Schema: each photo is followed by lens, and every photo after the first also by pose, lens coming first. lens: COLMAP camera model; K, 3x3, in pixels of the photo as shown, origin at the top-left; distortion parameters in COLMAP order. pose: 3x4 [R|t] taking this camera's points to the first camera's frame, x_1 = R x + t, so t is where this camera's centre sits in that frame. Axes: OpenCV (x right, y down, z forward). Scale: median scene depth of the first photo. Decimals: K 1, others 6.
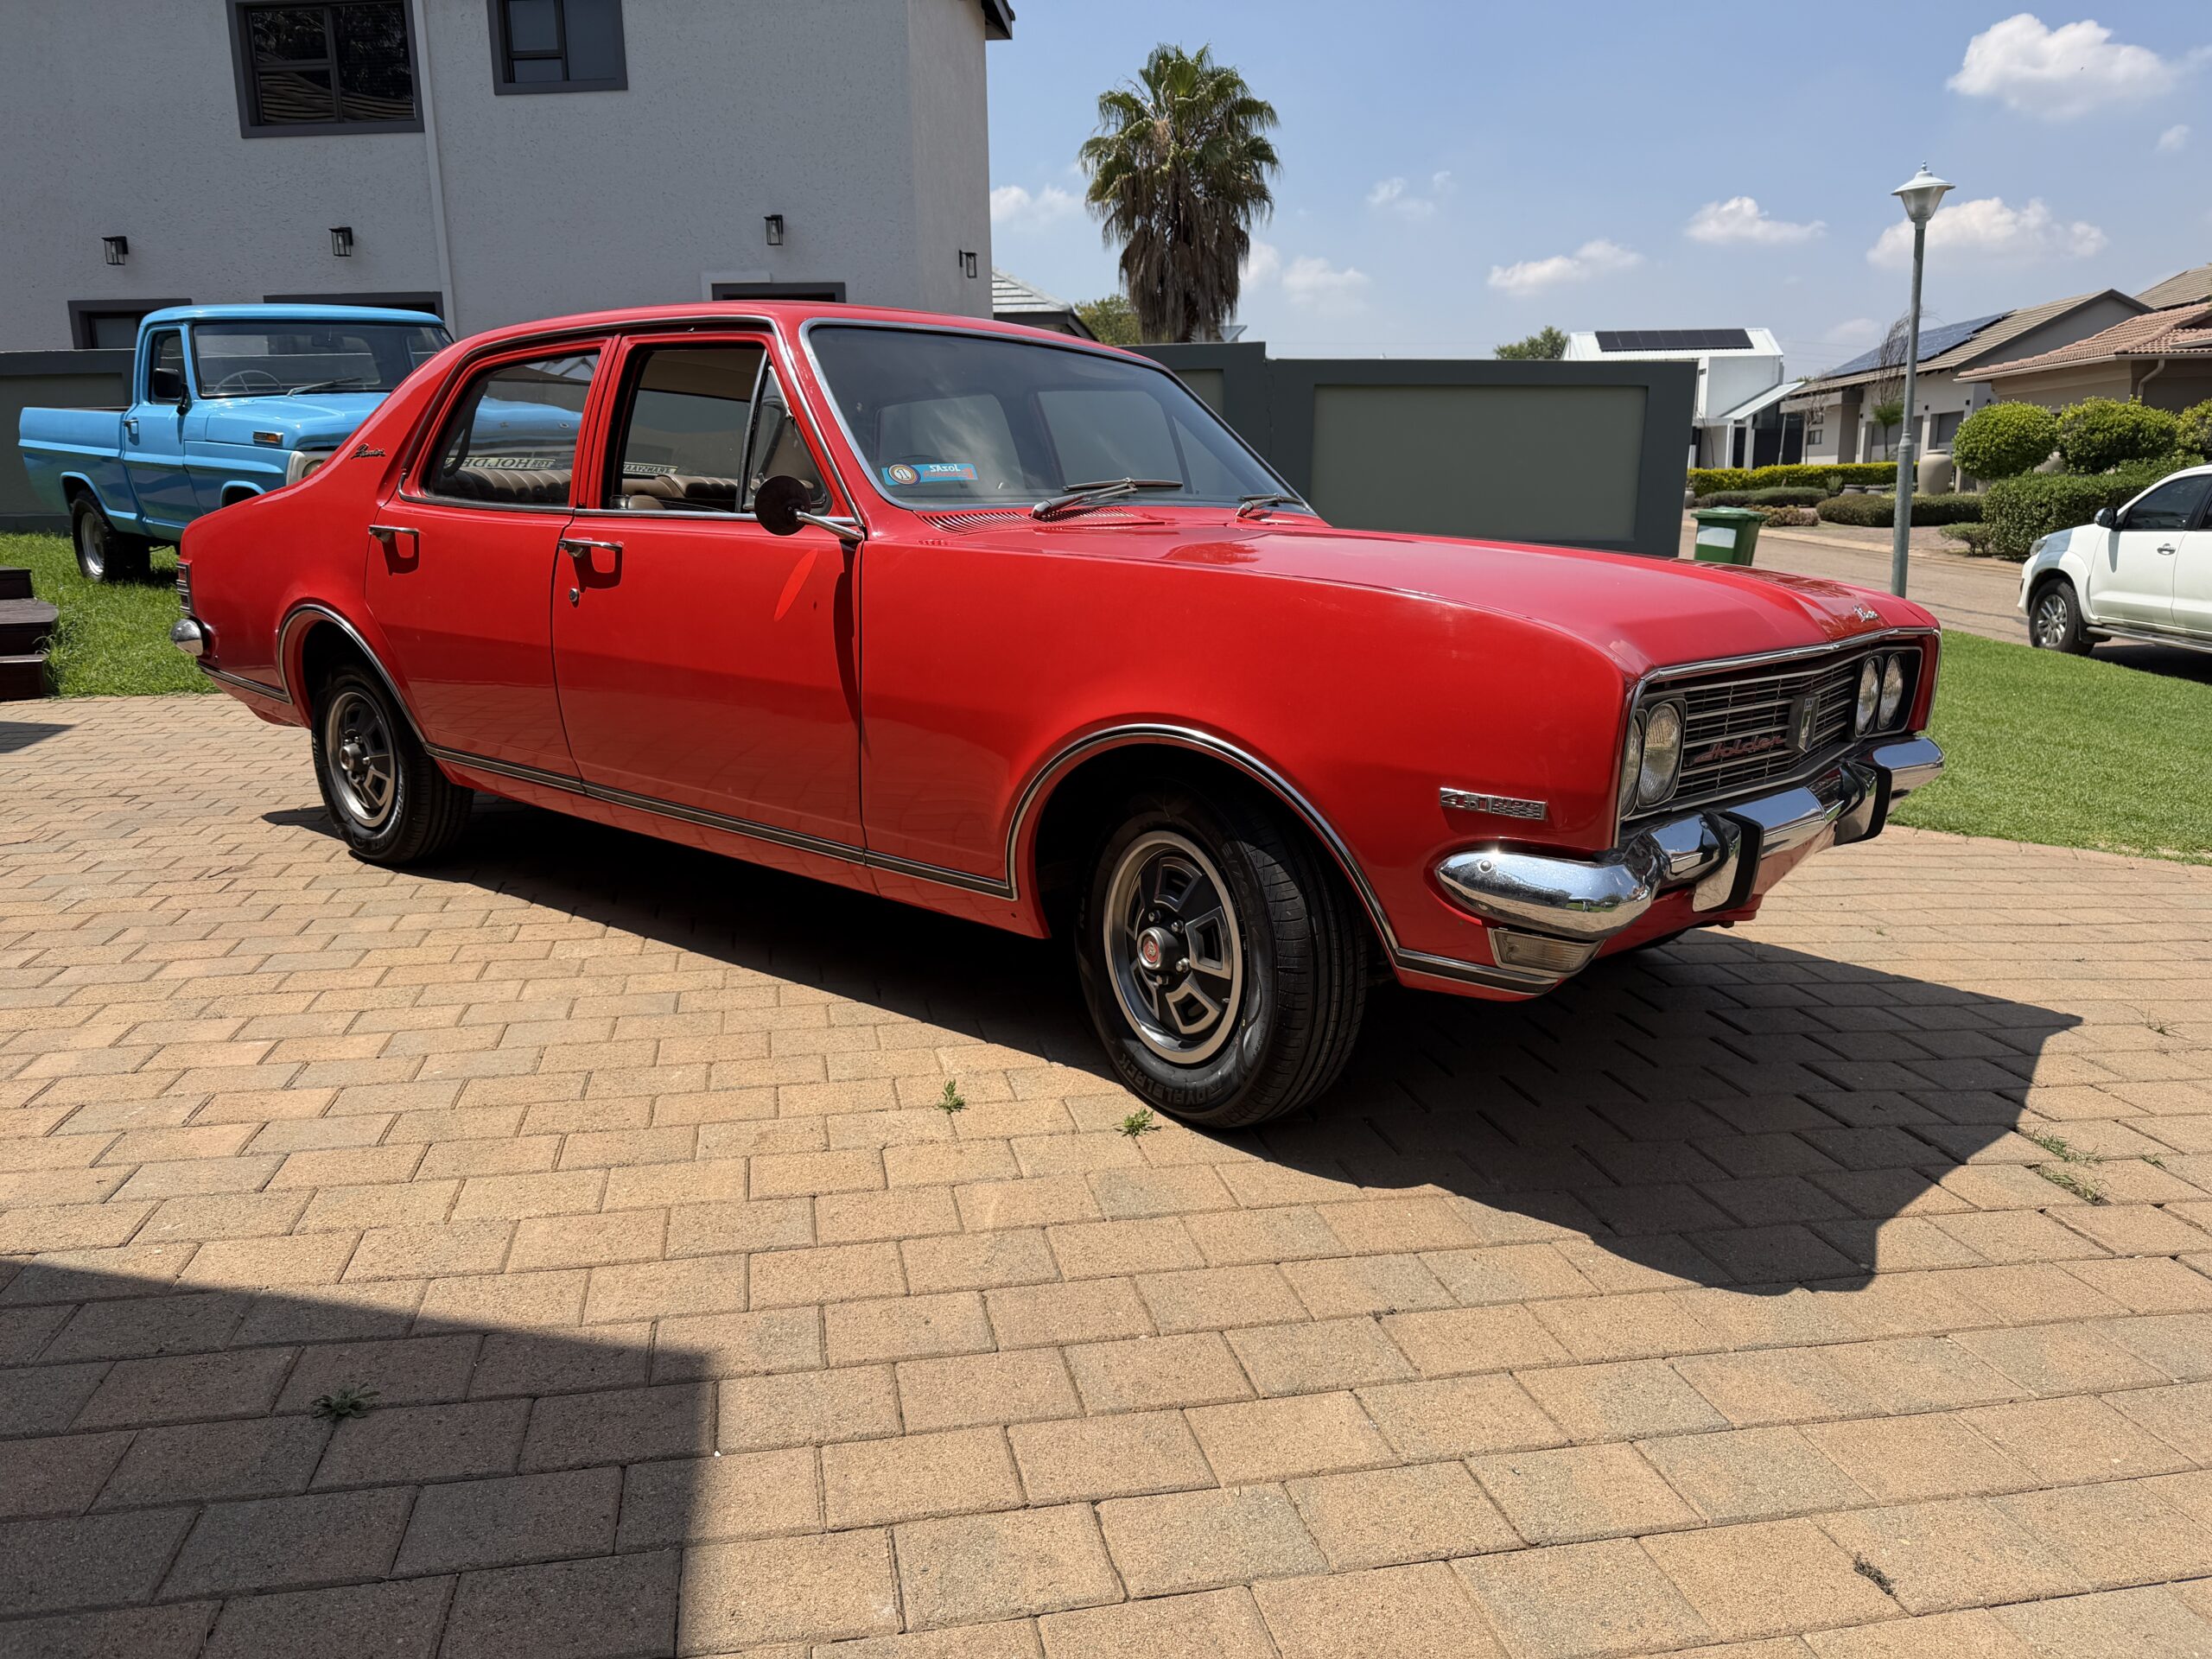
lens RADIAL K [[1566.8, 0, 1106.6], [0, 1566.8, 790.8], [0, 0, 1]] dist [0.125176, -0.151629]
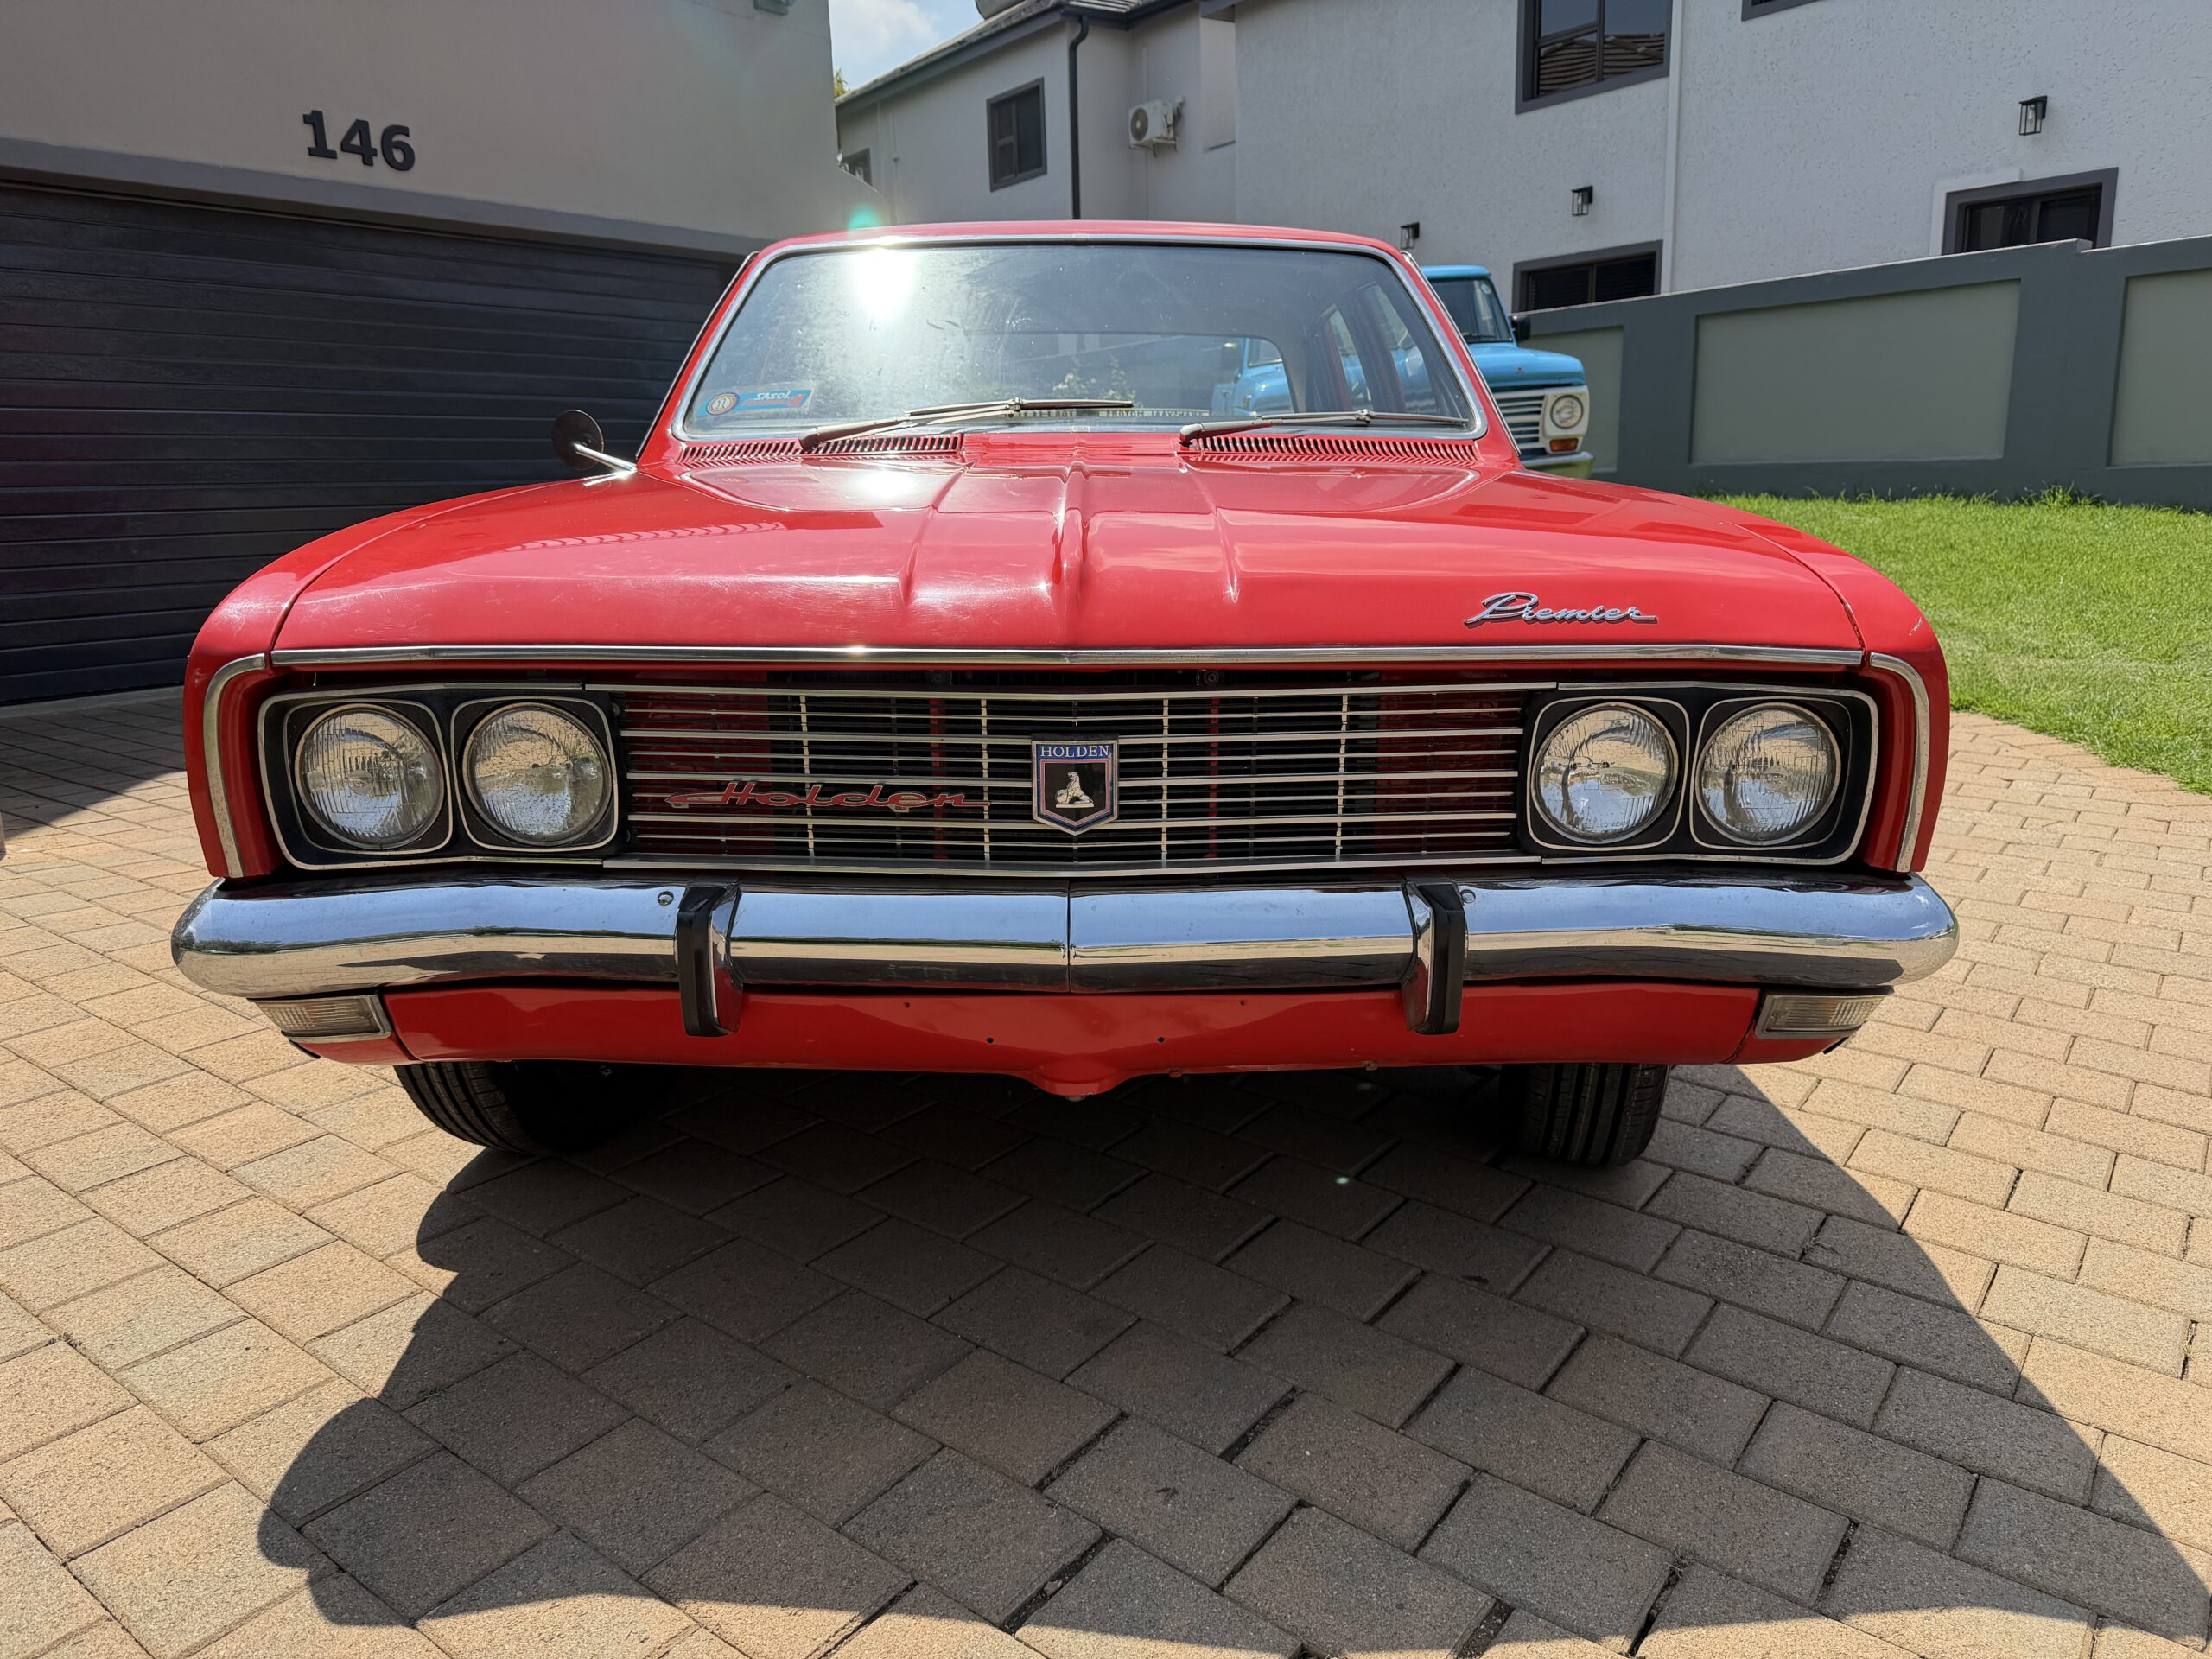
lens RADIAL K [[1543.0, 0, 1100.4], [0, 1543.0, 855.5], [0, 0, 1]] dist [0.055069, -0.089839]
pose [[0.651075, 0.179856, -0.737396, 0.647183], [-0.127702, 0.983627, 0.127160, -0.066314], [0.748193, 0.011376, 0.663383, 0.491427]]
